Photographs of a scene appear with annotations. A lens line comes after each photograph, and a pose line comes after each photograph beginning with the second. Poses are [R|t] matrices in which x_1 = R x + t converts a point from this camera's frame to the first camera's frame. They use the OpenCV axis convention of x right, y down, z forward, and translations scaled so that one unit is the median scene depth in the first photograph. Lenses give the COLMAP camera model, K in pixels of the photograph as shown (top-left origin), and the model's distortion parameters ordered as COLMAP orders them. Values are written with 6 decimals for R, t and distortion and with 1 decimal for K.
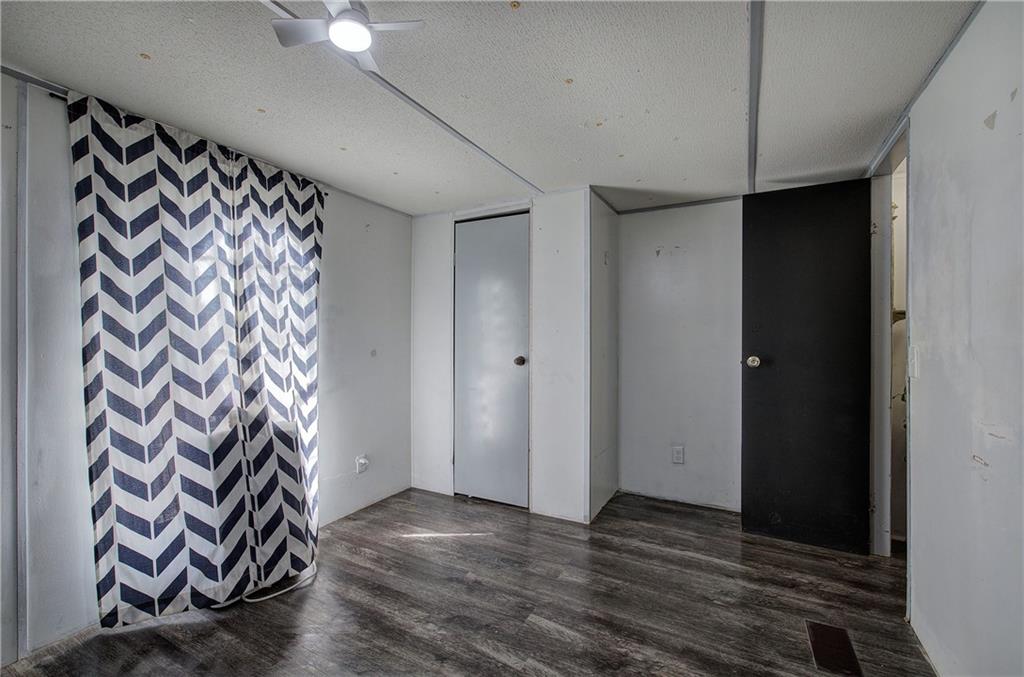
lens RADIAL K [[431.7, 0, 513.5], [0, 431.7, 337.3], [0, 0, 1]] dist [-0.004027, 0.000923]
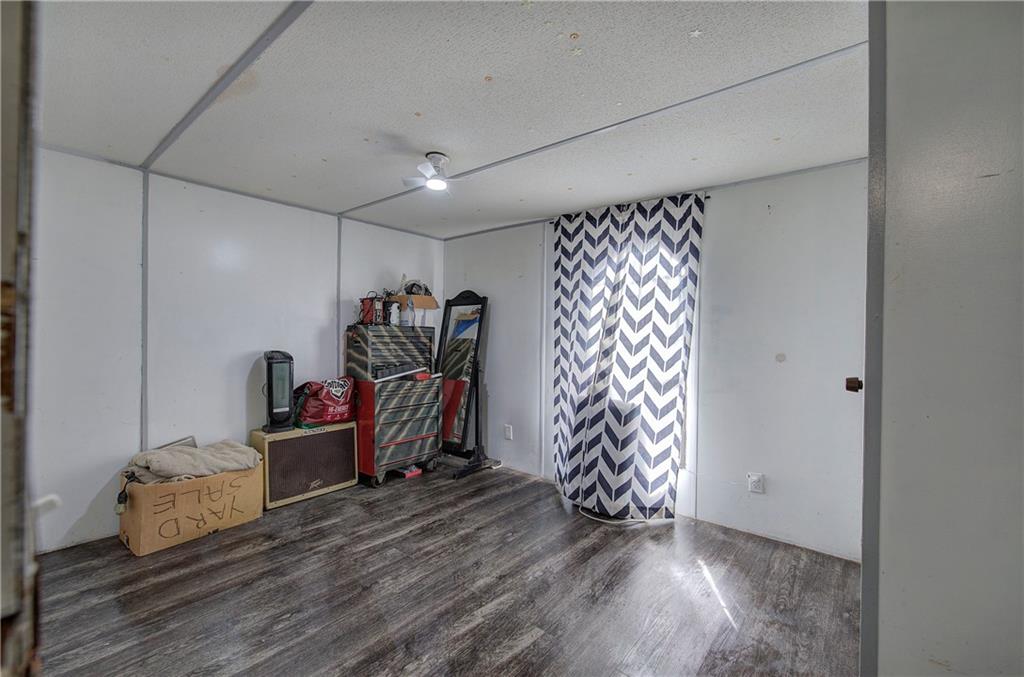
lens RADIAL K [[431.7, 0, 513.5], [0, 431.7, 337.3], [0, 0, 1]] dist [-0.004027, 0.000923]
pose [[-0.189646, 0.000560, -0.981852, 0.847466], [-0.016183, 0.999862, 0.003696, 0.004239], [0.981719, 0.016590, -0.189611, 0.964399]]
